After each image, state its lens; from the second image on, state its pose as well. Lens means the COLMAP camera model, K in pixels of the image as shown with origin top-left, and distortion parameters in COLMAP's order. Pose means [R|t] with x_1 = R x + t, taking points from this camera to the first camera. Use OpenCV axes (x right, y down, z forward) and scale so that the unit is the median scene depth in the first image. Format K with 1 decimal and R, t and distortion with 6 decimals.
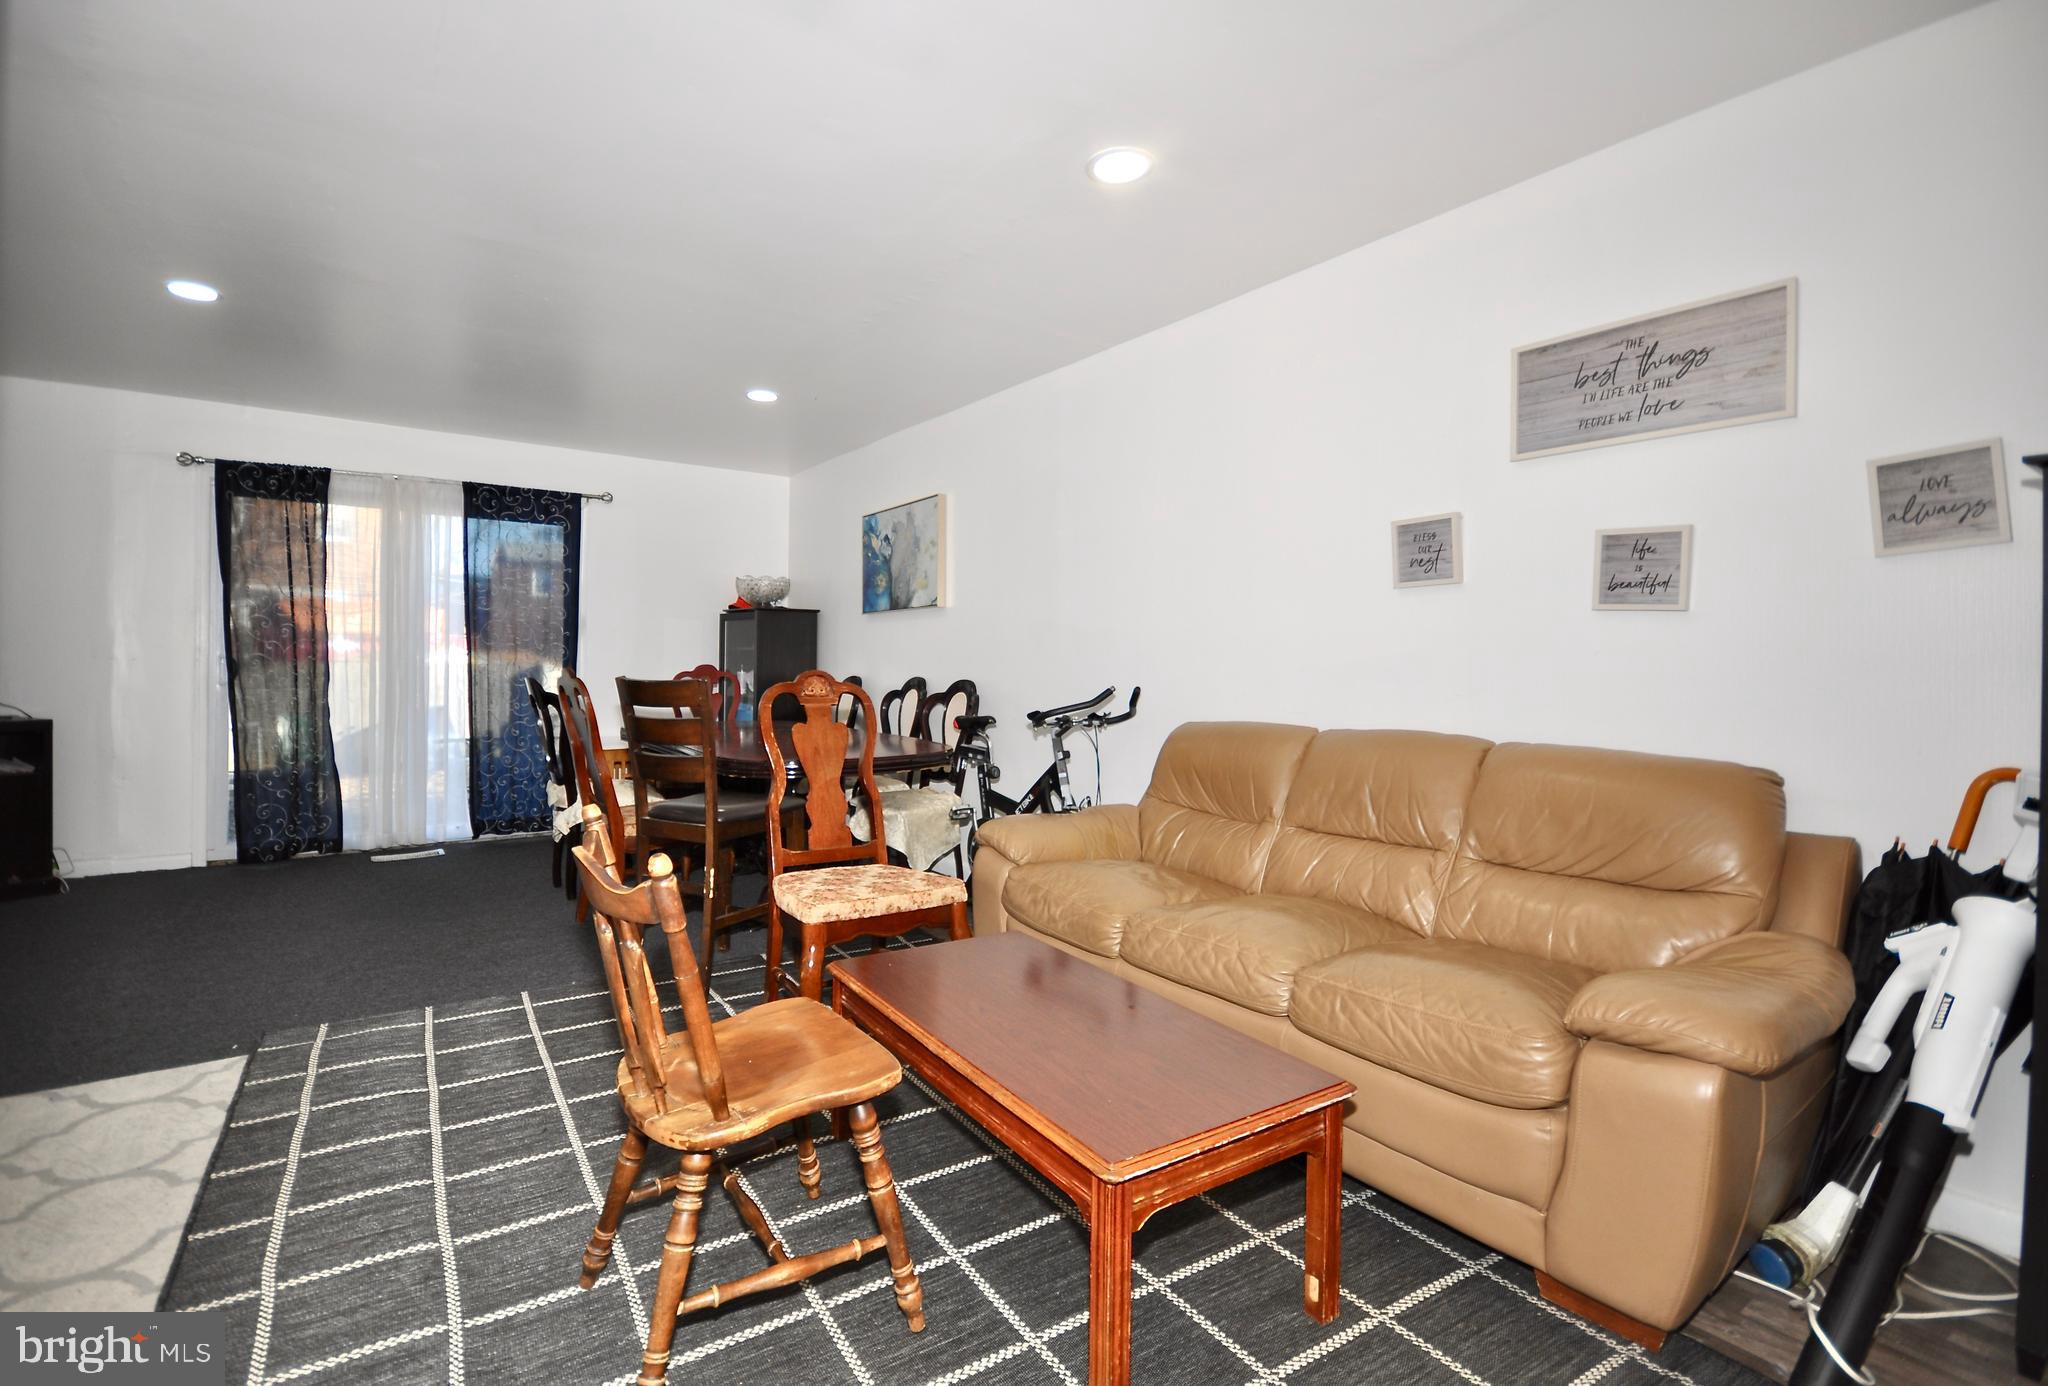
lens RADIAL K [[937.7, 0, 1022.0], [0, 937.7, 684.9], [0, 0, 1]] dist [-0.006346, -0.002173]
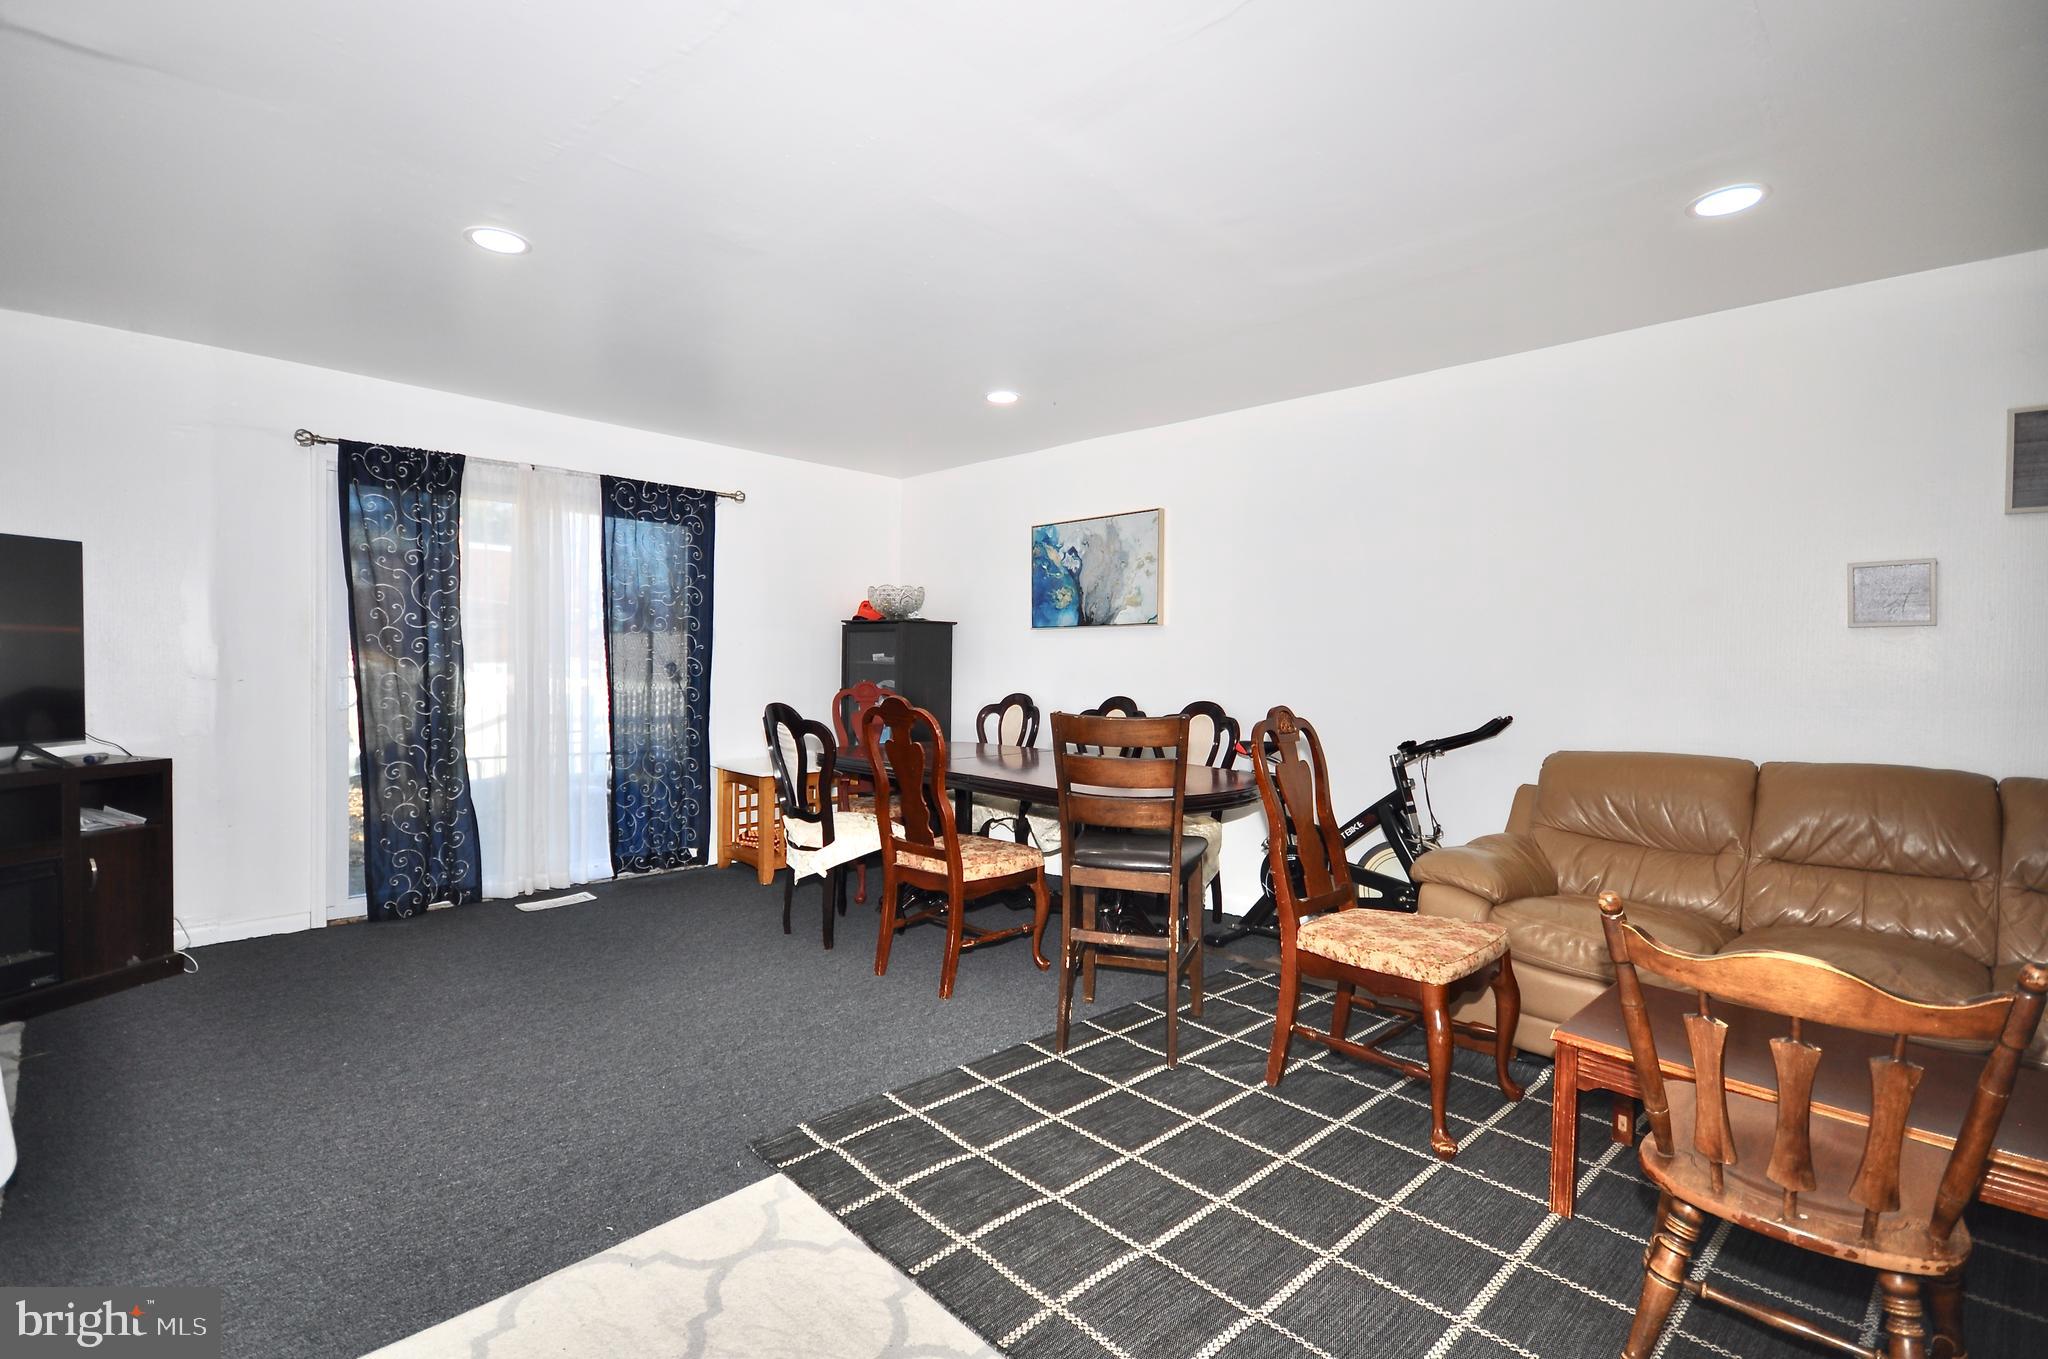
lens RADIAL K [[936.4, 0, 1020.8], [0, 936.4, 682.1], [0, 0, 1]] dist [0.004319, -0.006309]
pose [[0.986244, 0.000888, 0.165295, -0.363831], [-0.000679, 0.999999, -0.001321, -0.021383], [-0.165296, 0.001191, 0.986243, 0.063770]]
